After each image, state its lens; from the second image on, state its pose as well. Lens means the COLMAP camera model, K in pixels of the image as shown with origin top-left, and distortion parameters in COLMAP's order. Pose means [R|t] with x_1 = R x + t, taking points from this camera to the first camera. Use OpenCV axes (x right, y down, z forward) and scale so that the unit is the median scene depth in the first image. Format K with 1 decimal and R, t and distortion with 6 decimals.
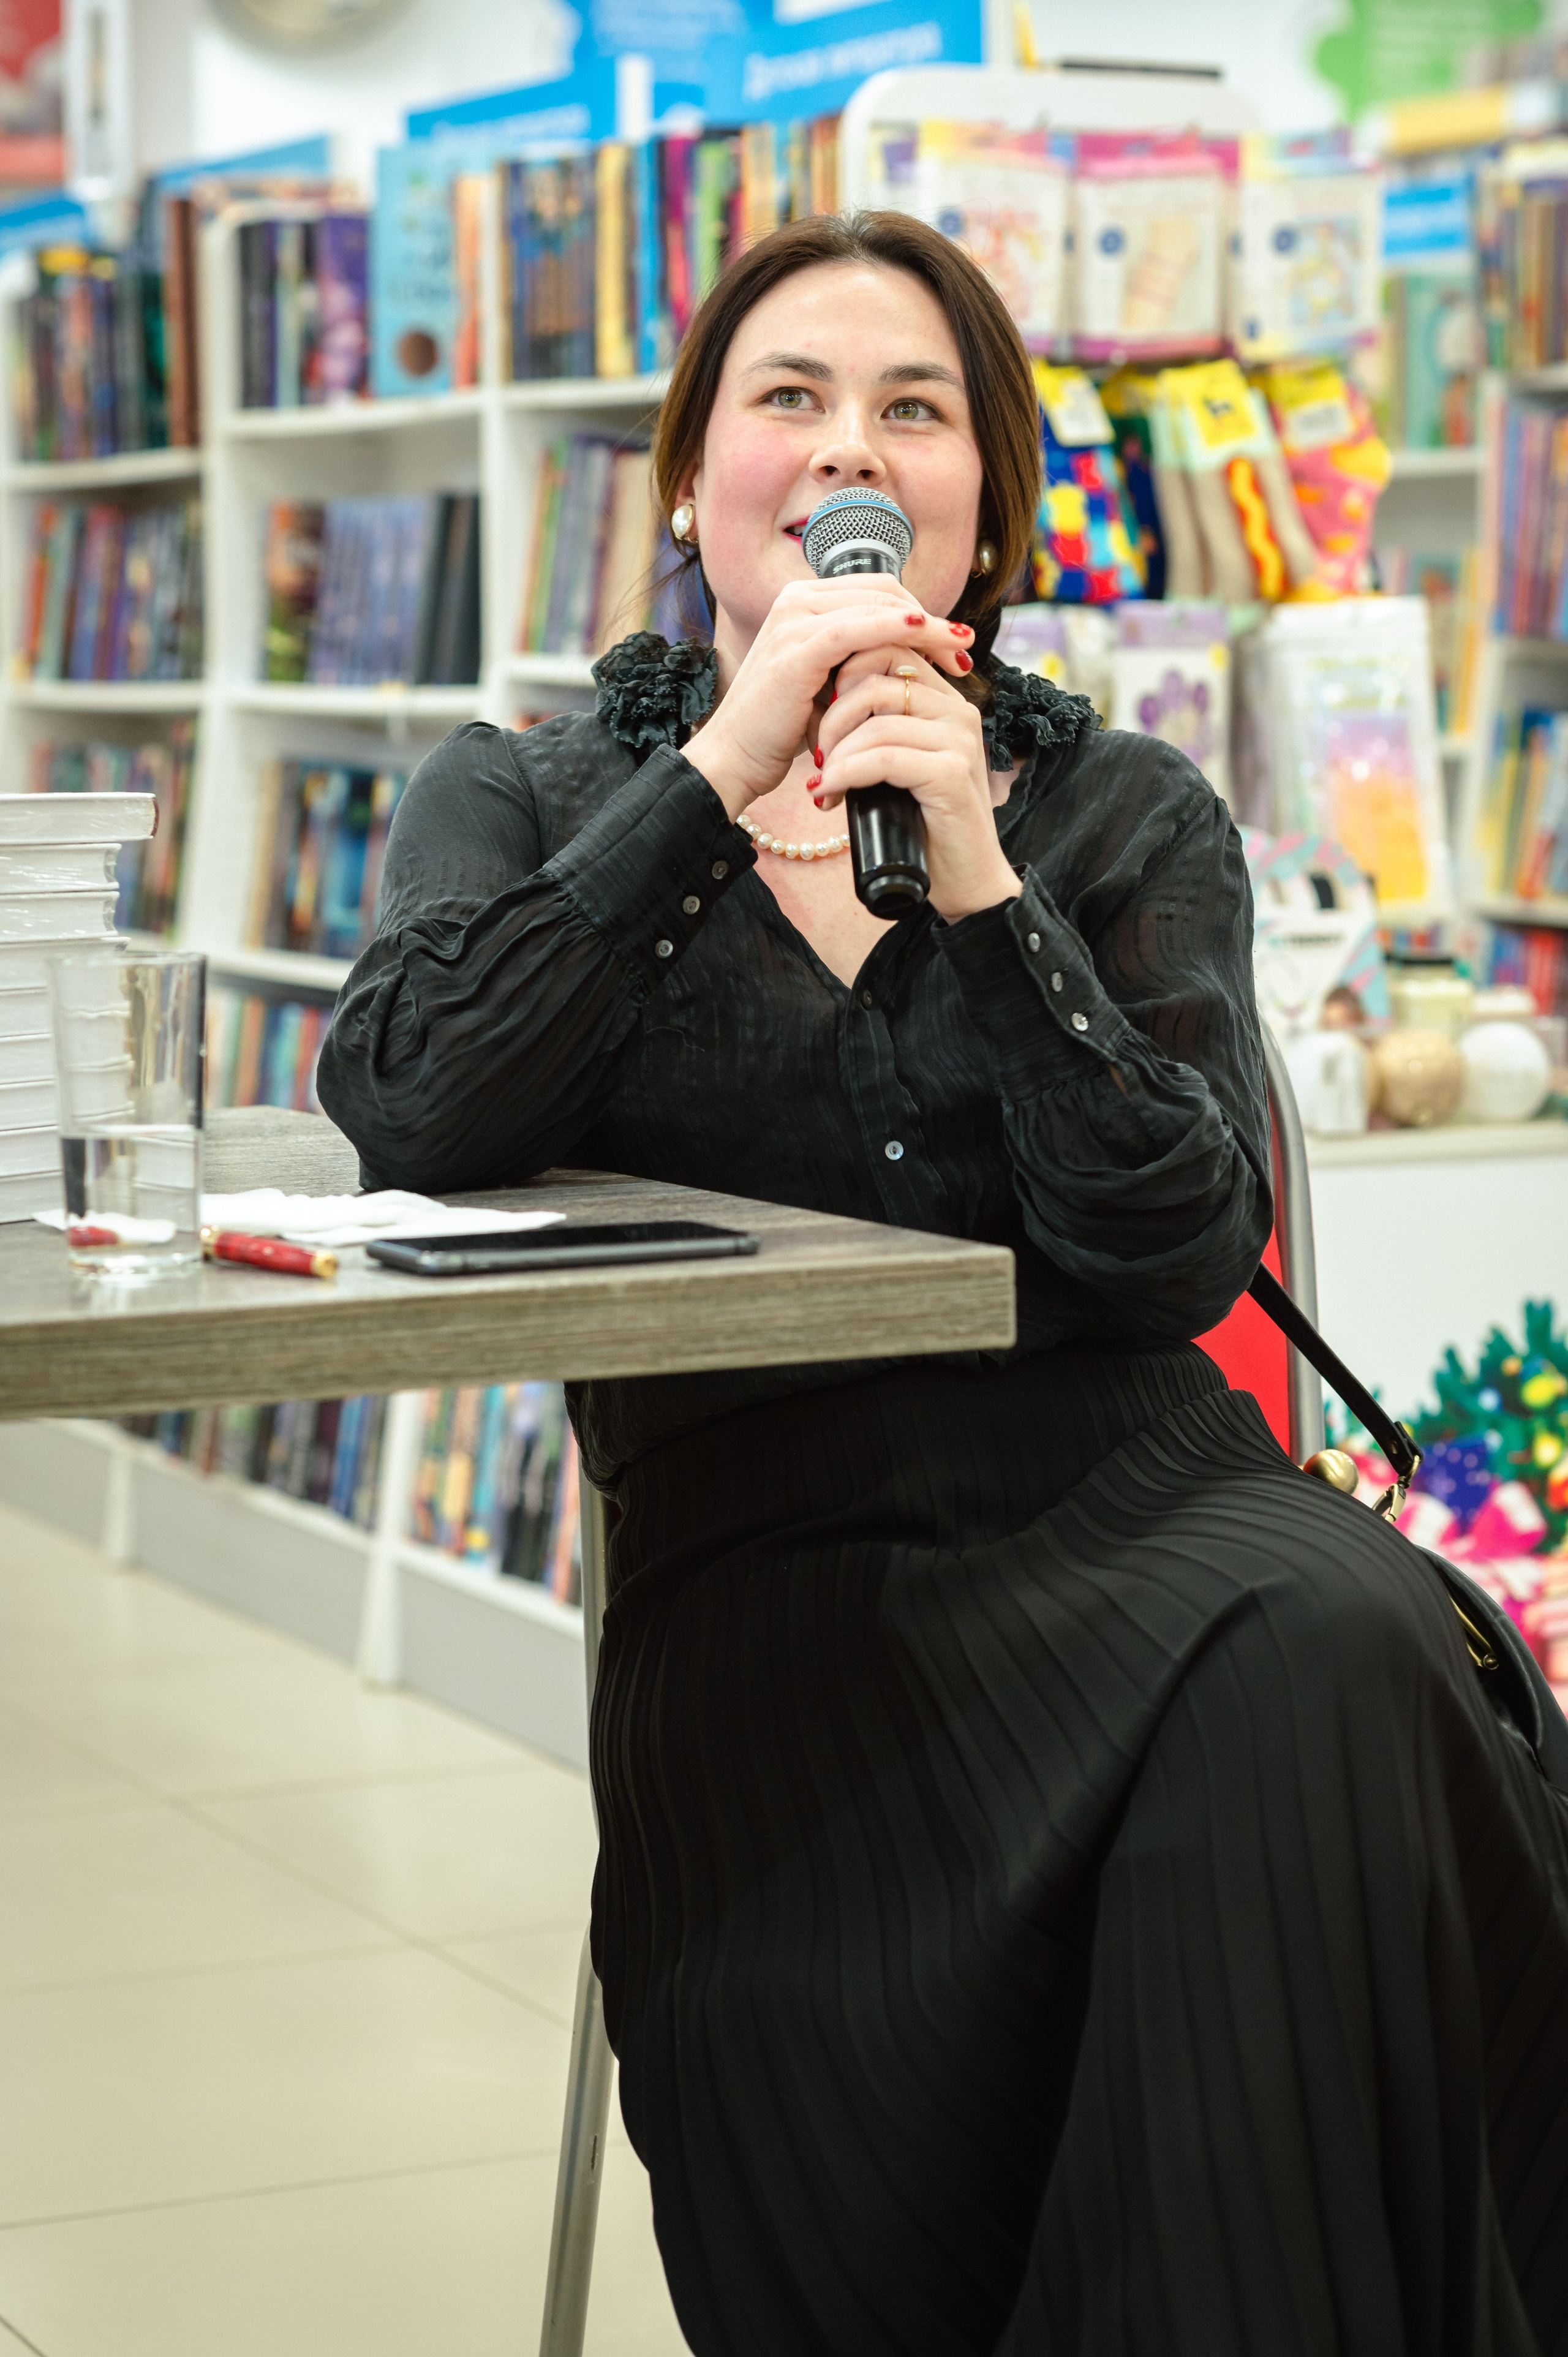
lens RADIAL K [[5706.1, 0, 793.2], [0, 5706.1, 1214.8], [0, 0, 1]] dist [-0.002340, -0.835371]
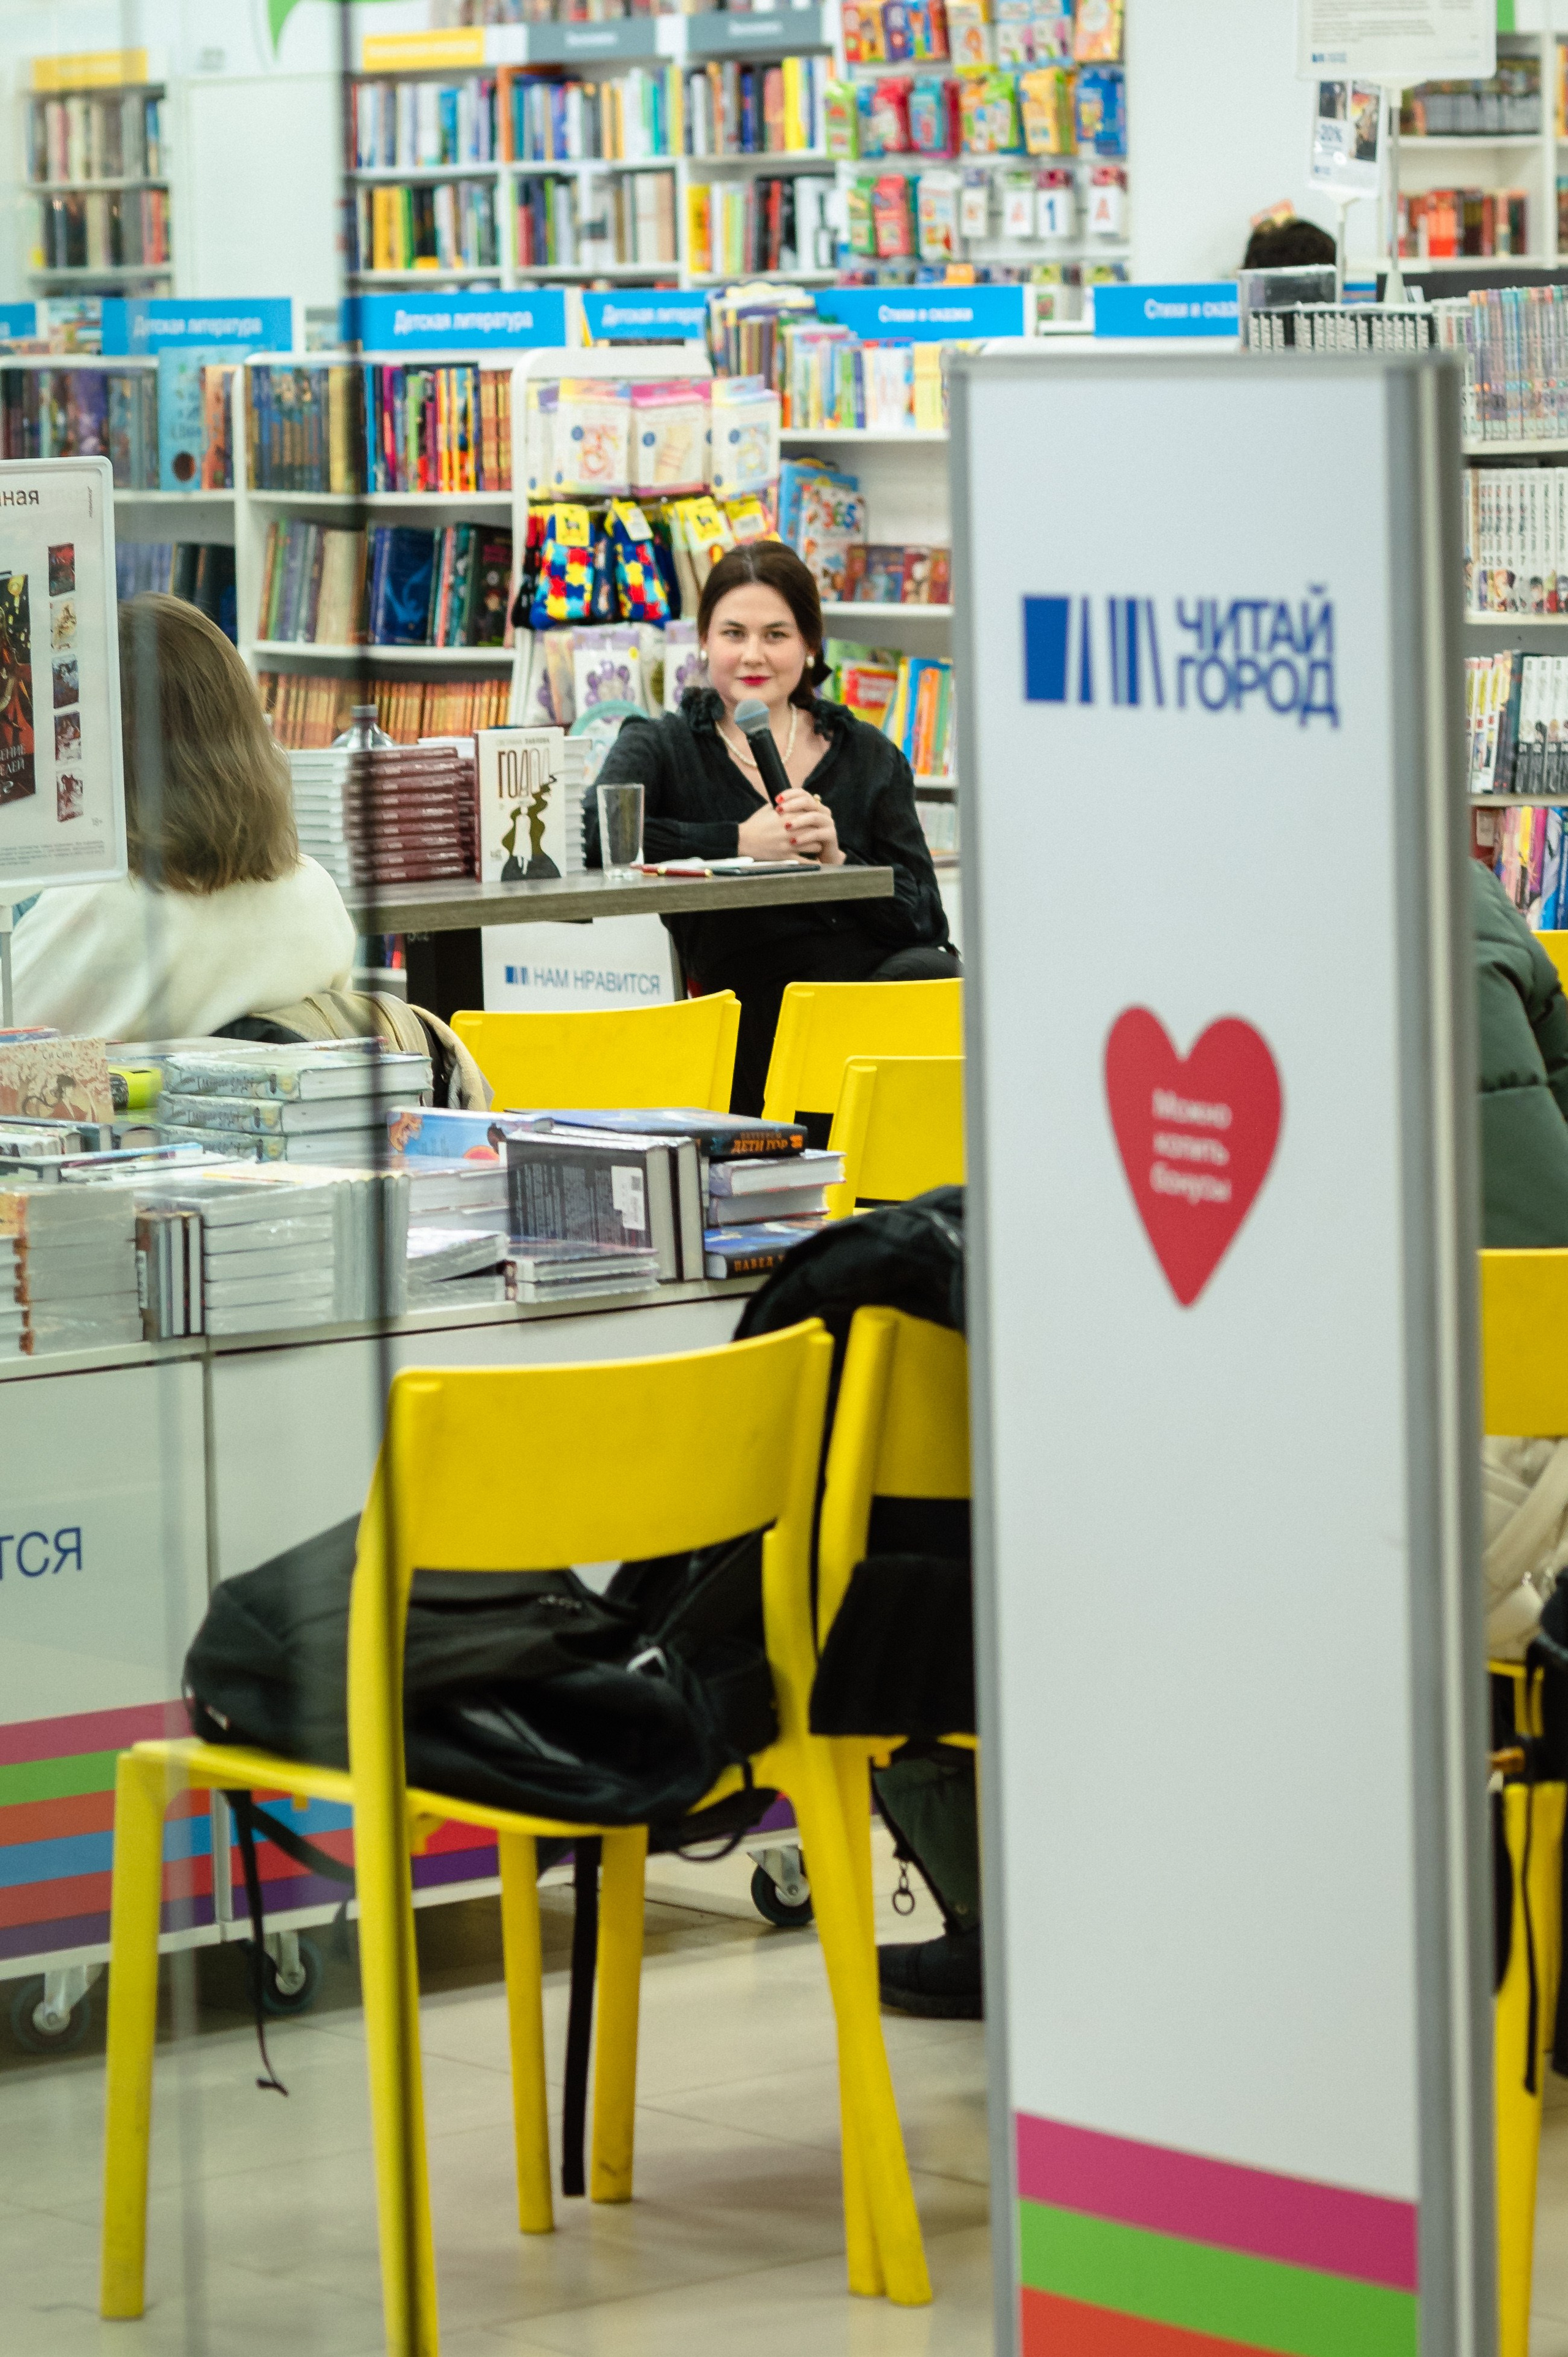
lens RADIAL K [[5697.3, 0, 784.0], [0, 5697.3, 1178.5], [0, 0, 1]] dist [-0.000808, -1.023636]
pose [[0.982412, -0.033758, 0.183650, -0.259026], [0.030868, 0.999351, 0.018574, 0.049940], [-0.184158, -0.012578, 0.982816, -0.921514]]
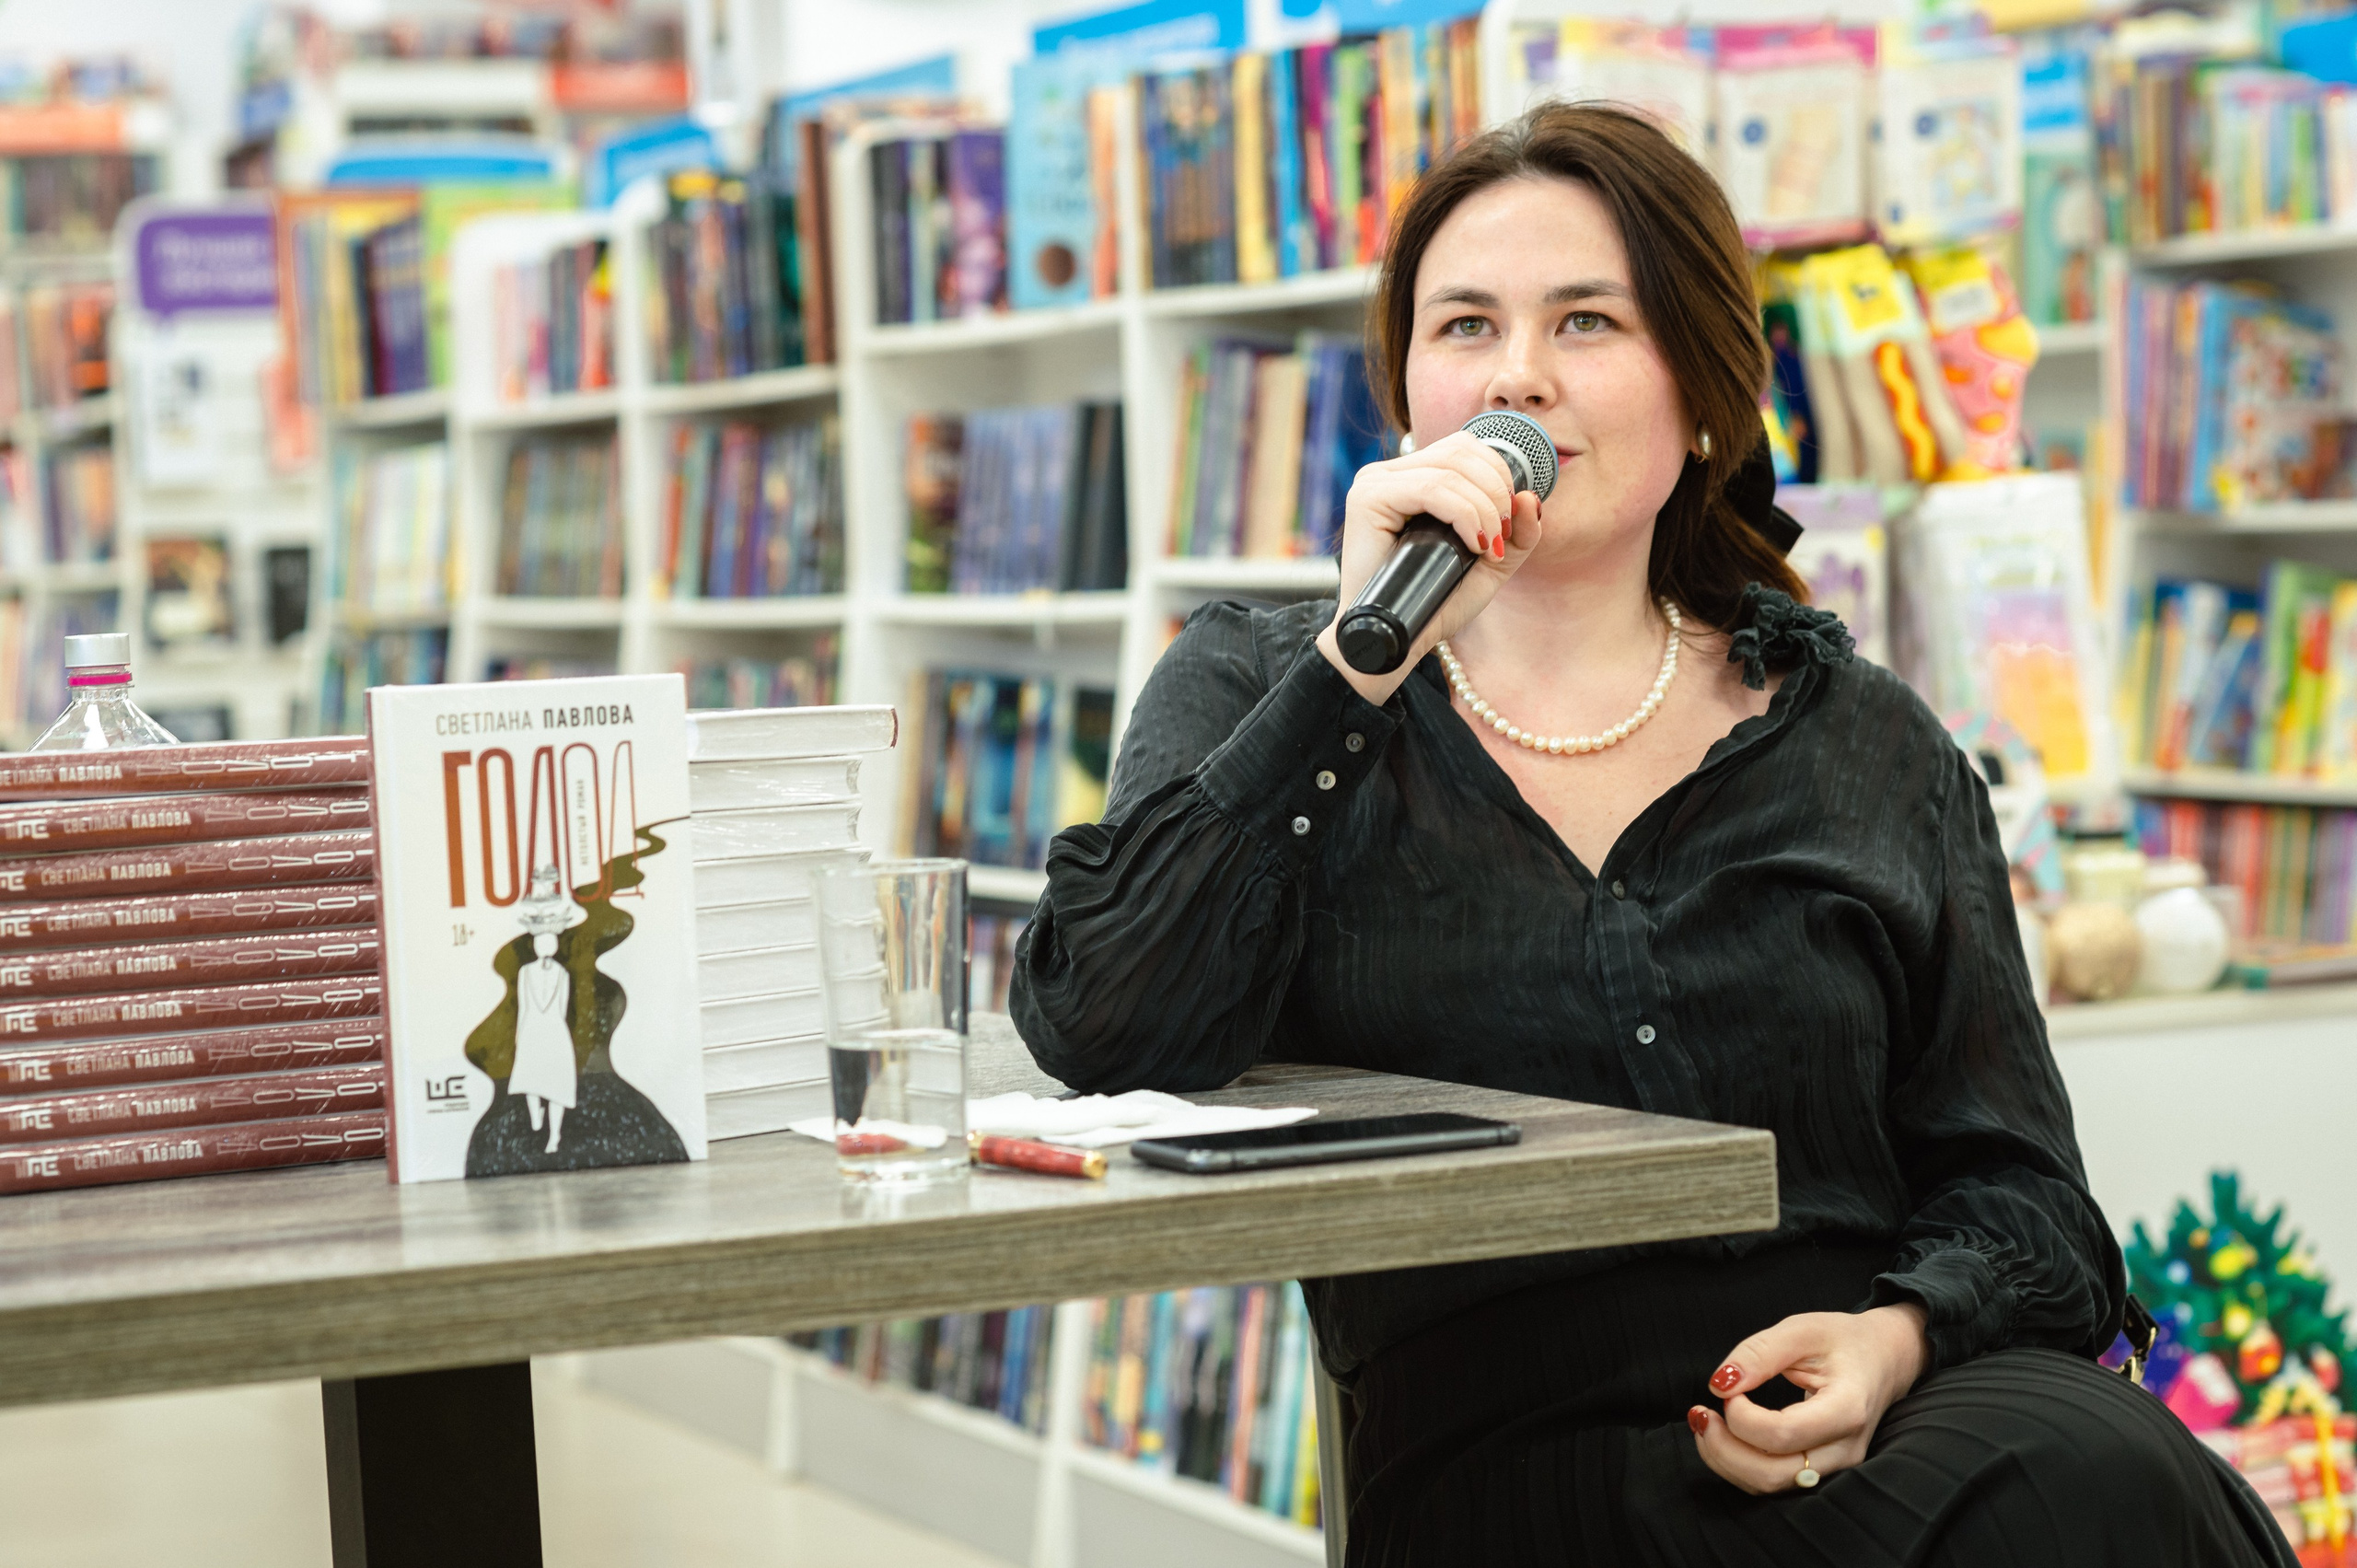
lens RADIAL K [[5697.5, 0, 1178.5], [0, 5697.5, 784.0], [0, 0, 1]] dist [-0.000808, -1.023636]
pose [[0.998817, -0.030142, -0.038158, -0.010233], [0.027893, 0.997917, -0.058161, 0.000170], [0.039831, 0.057028, 0.997578, -0.002324]]
